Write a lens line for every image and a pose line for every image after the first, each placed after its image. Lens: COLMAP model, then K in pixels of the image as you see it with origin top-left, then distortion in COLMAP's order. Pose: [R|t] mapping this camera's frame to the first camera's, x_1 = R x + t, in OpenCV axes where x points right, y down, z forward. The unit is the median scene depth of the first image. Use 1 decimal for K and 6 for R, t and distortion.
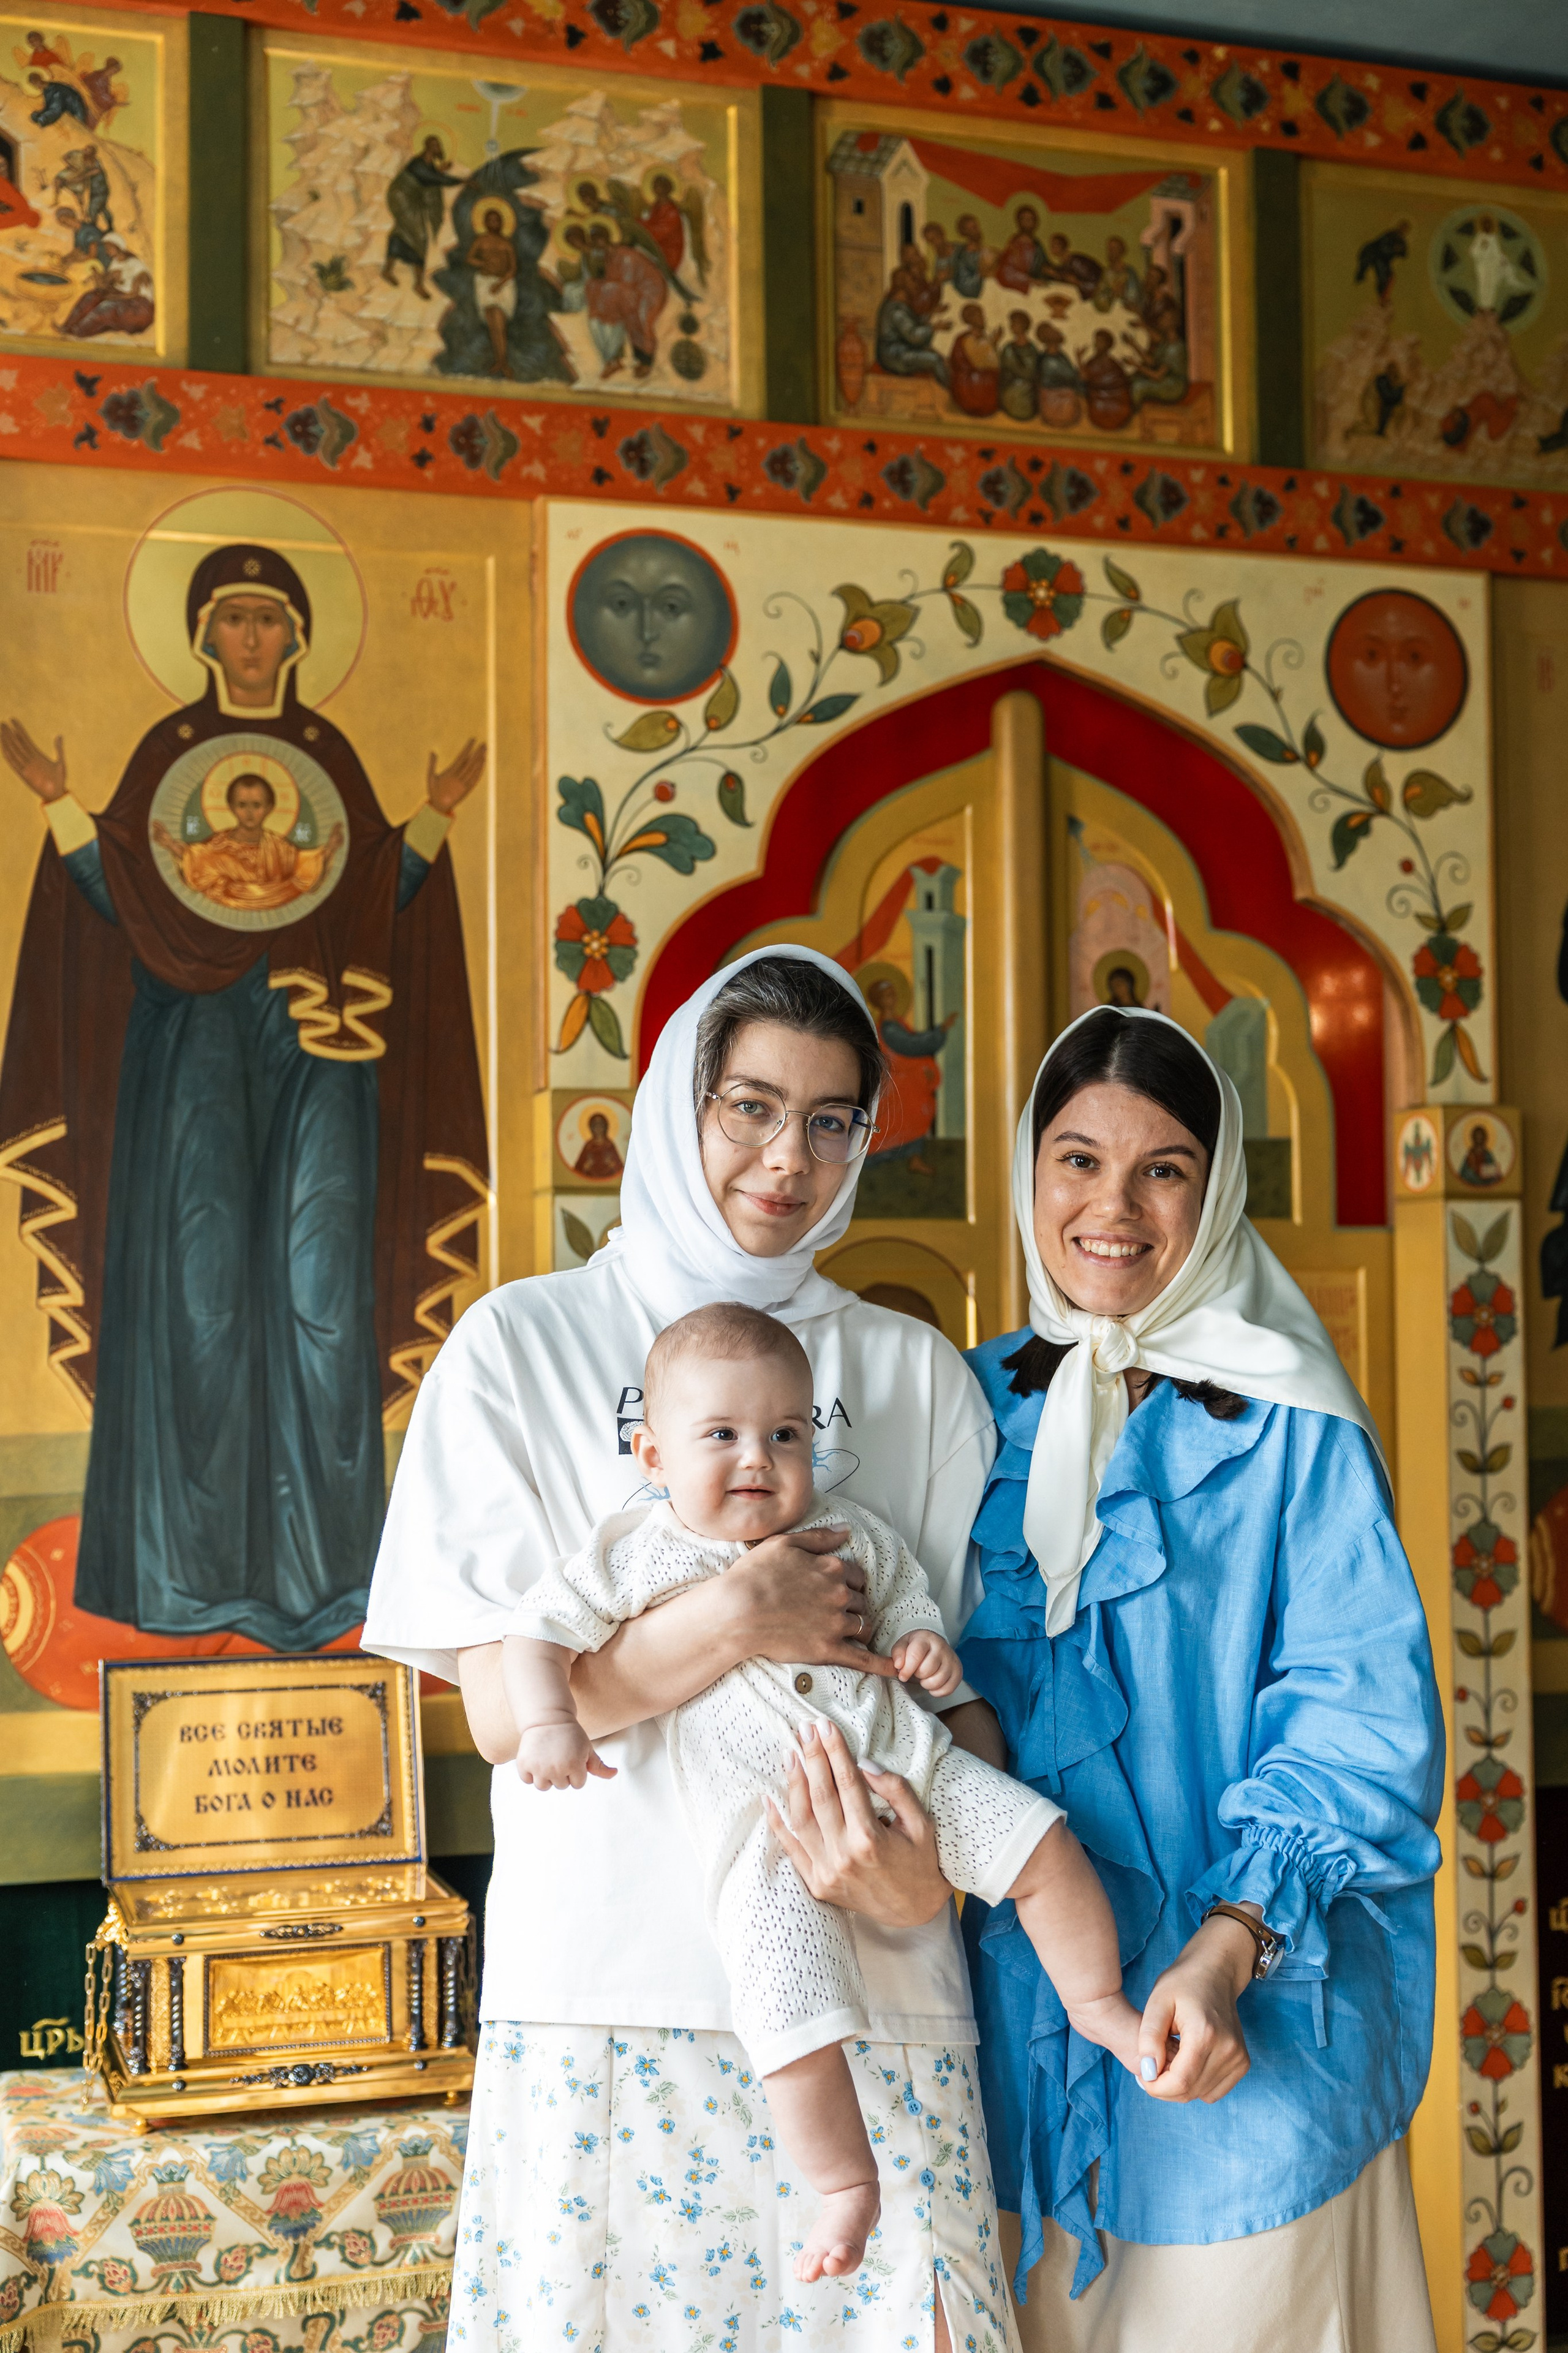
lens RADIAL K [[2986.7, 0, 787.6], [0, 2986.7, 1218.1], [0, 0, 1]] dist [0.011555, 0.003617]
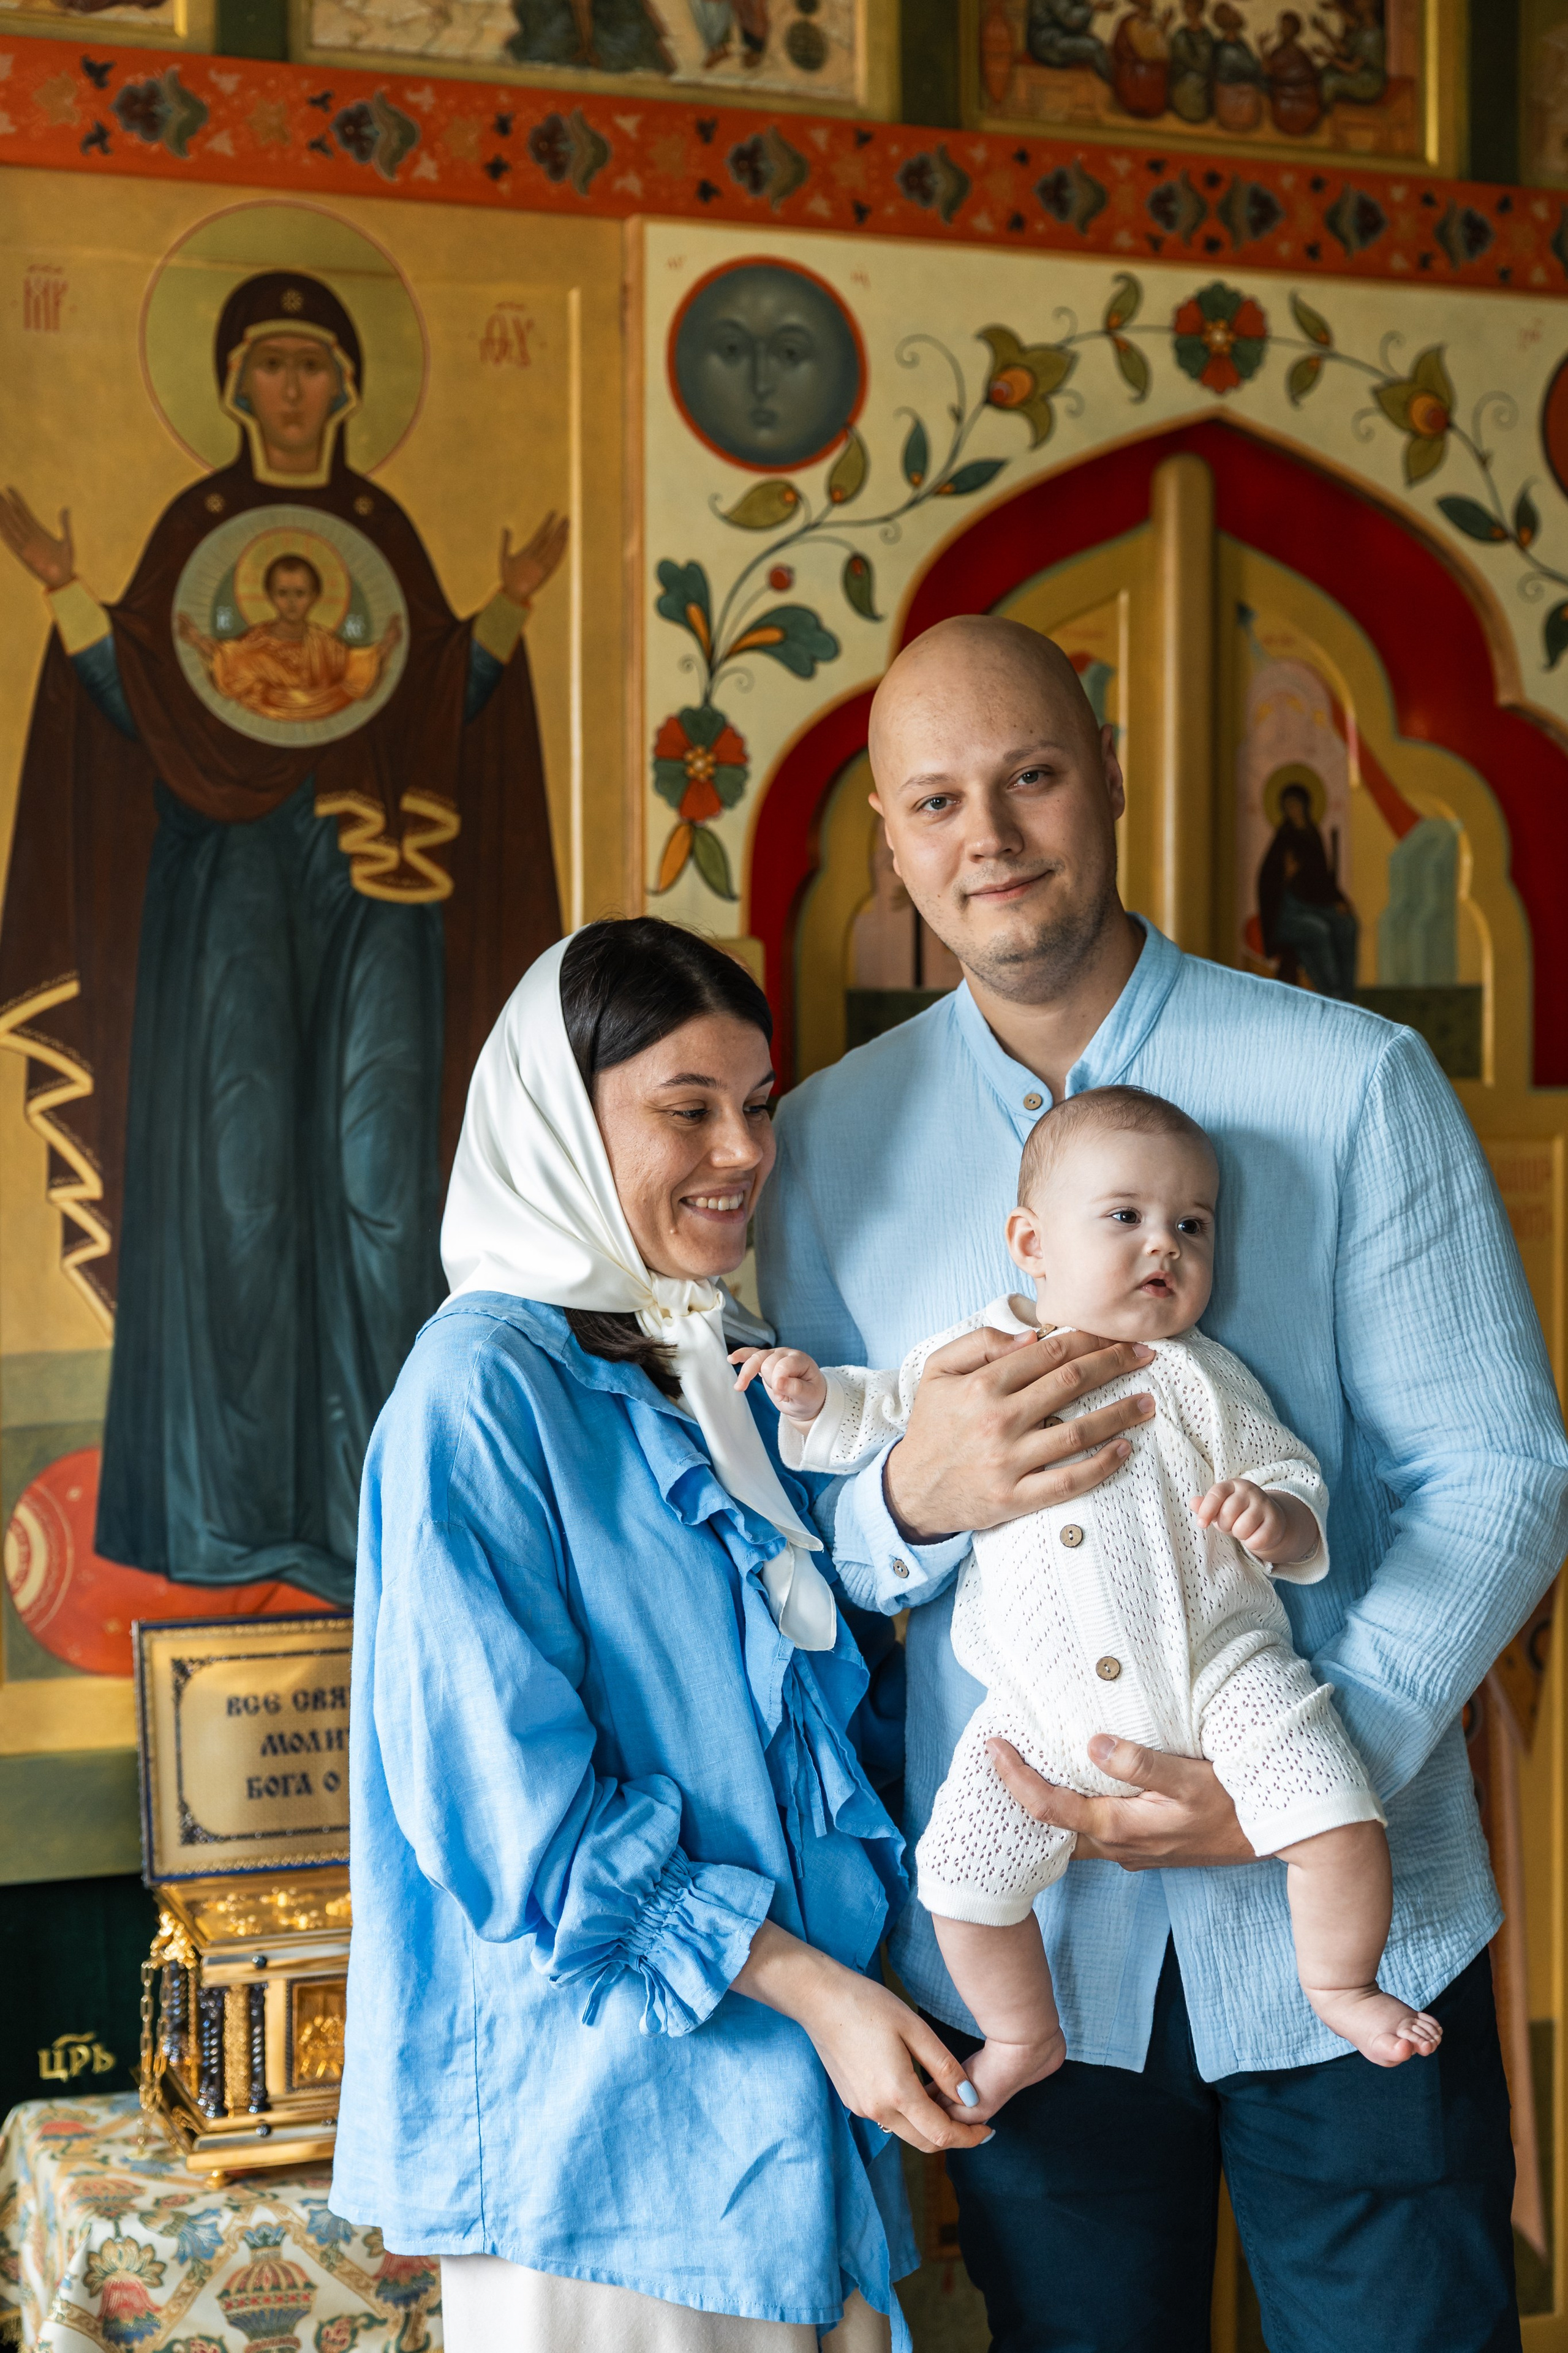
lens RADIAL K [[3465.2, 0, 784.4], [0, 3465.2, 1199.6], [0, 0, 1]] dist [0.029419, -0.056204]
pose [[0.998609, 0.003437, 0.052622, -0.090269], [-0.007515, 0.996963, 0.077507, -0.044542], [-0.052196, -0.077795, 0.995602, 0.020775]]
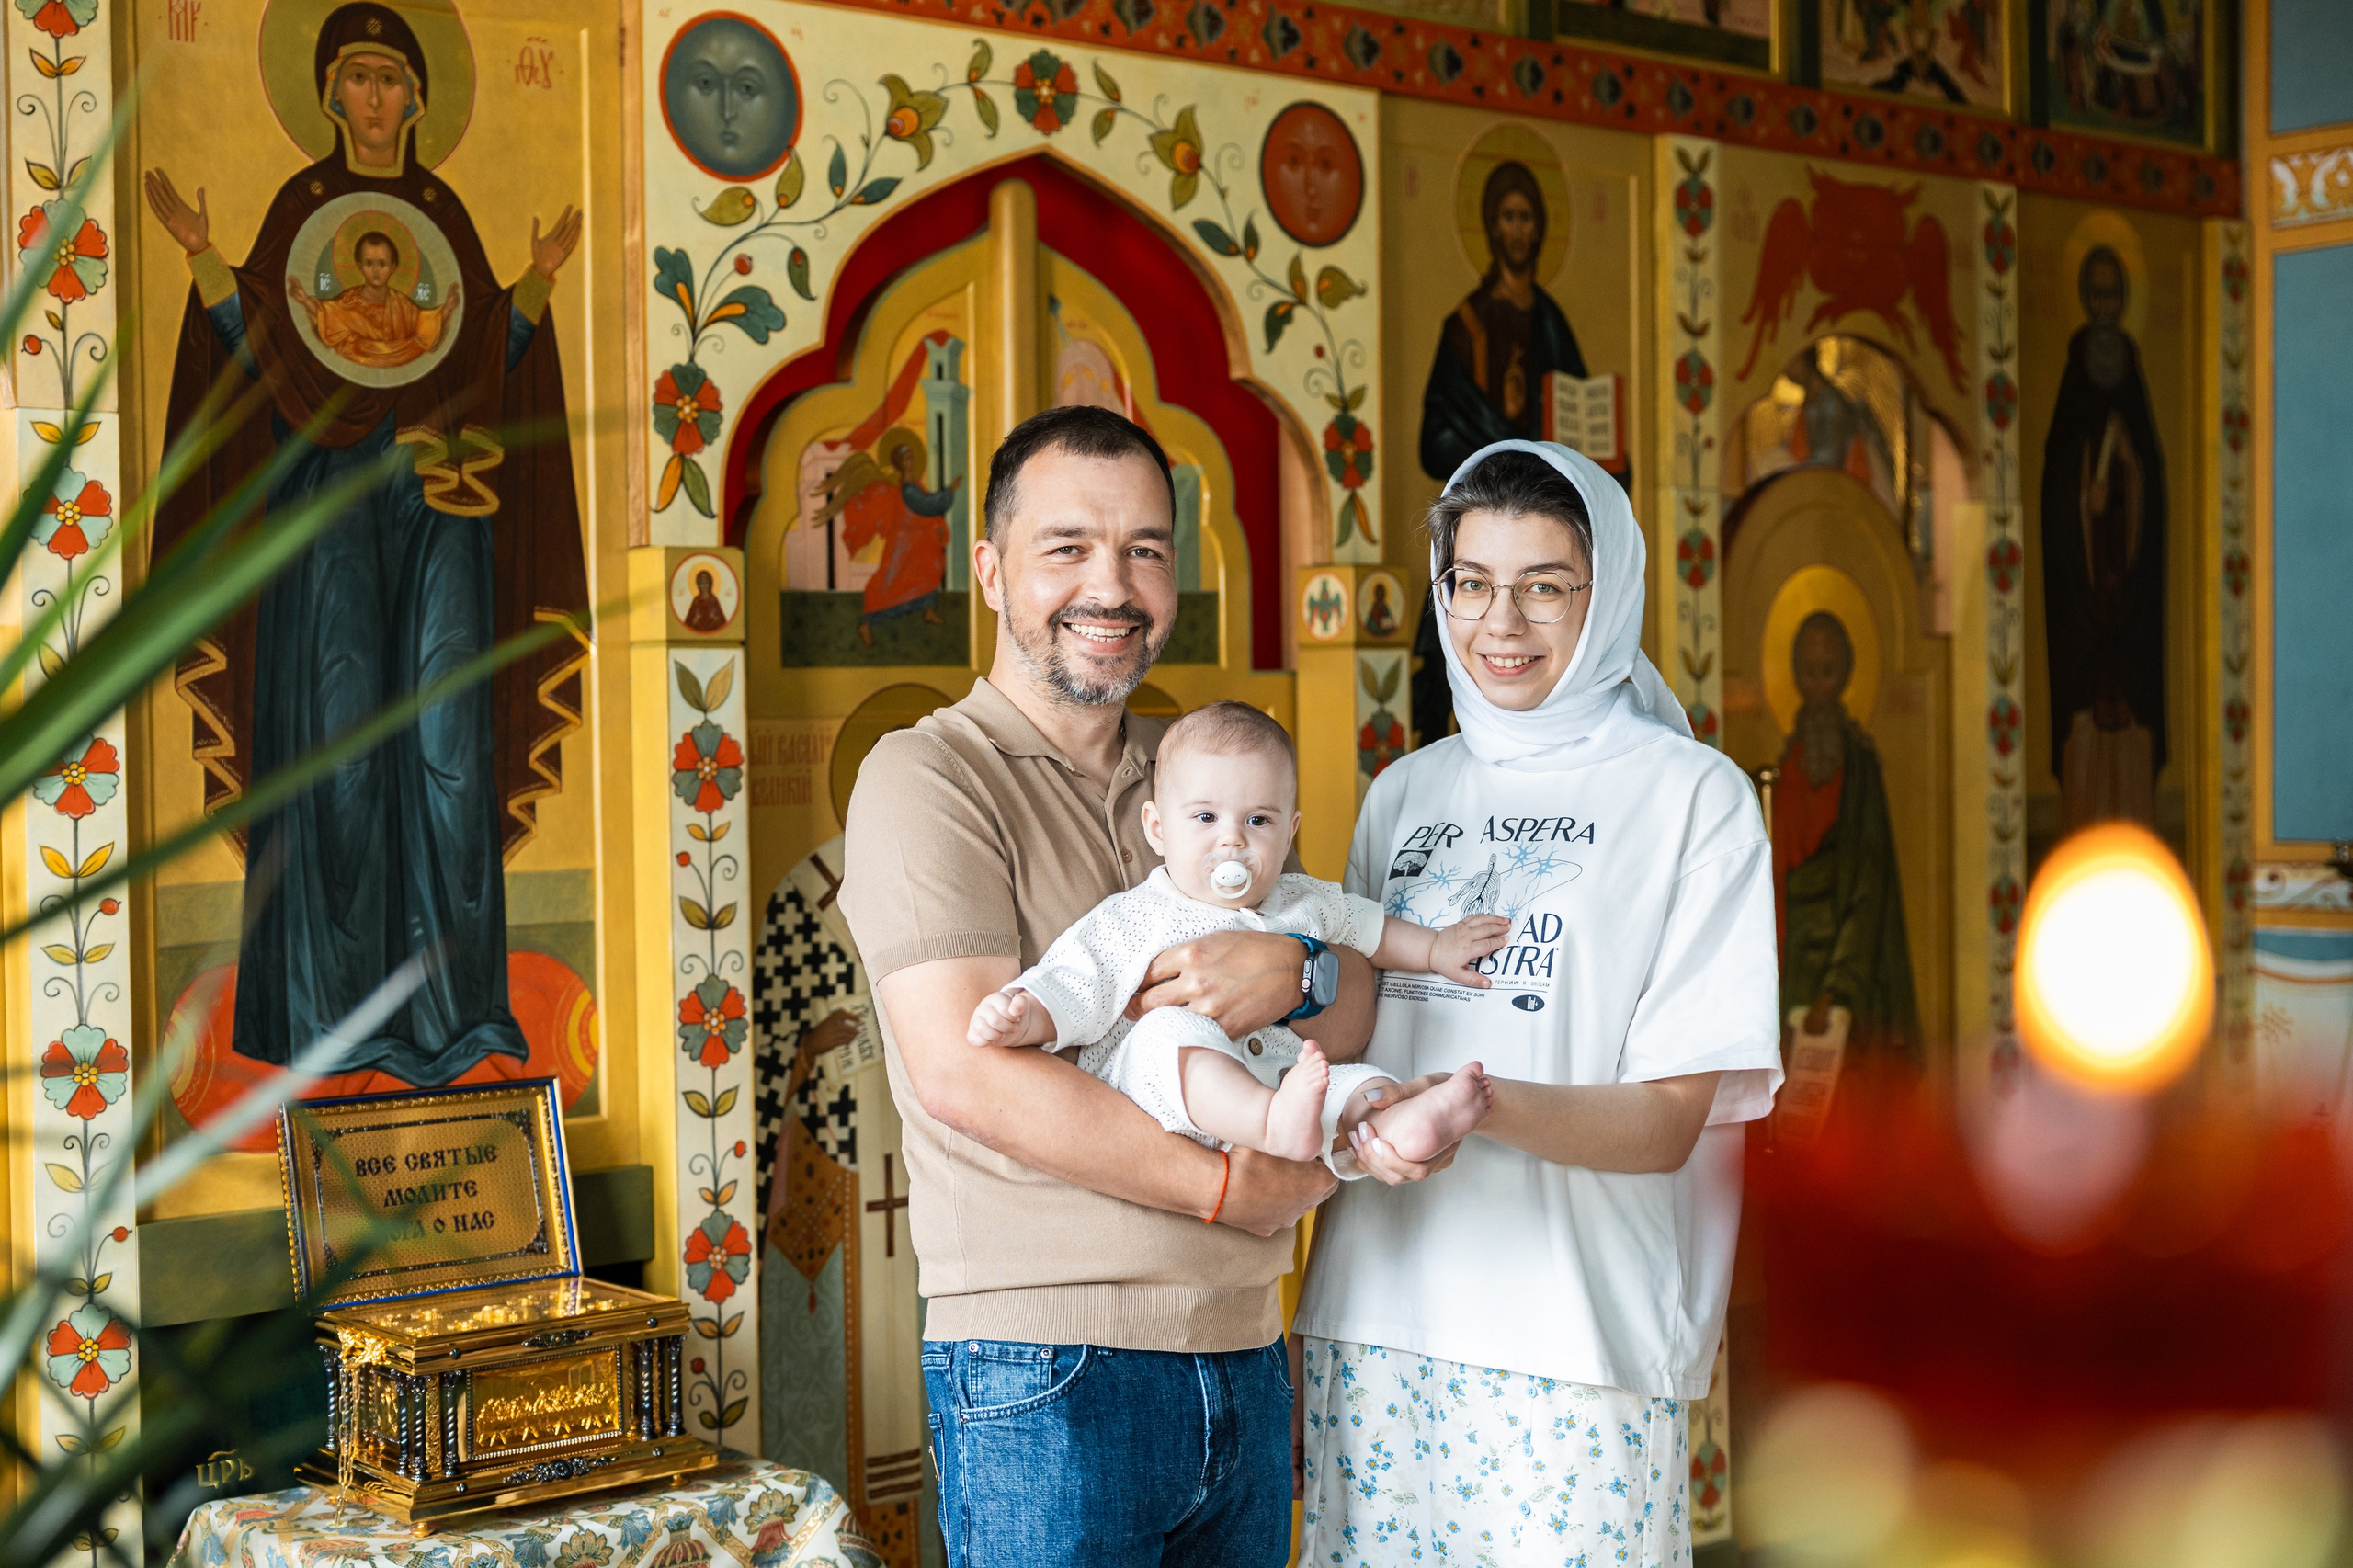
lens RADIAL K [[3249.1, 0, 1132.5], [0, 3249.1, 797.8], [0, 0, 1]] dist [0.015363, 0.006998]
pose [[0.928197, -0.013757, 0.371835, -0.343167], [-0.009176, 0.998166, 0.059837, -0.024220], [-0.371977, -0.058952, 0.926368, -0.129970]]
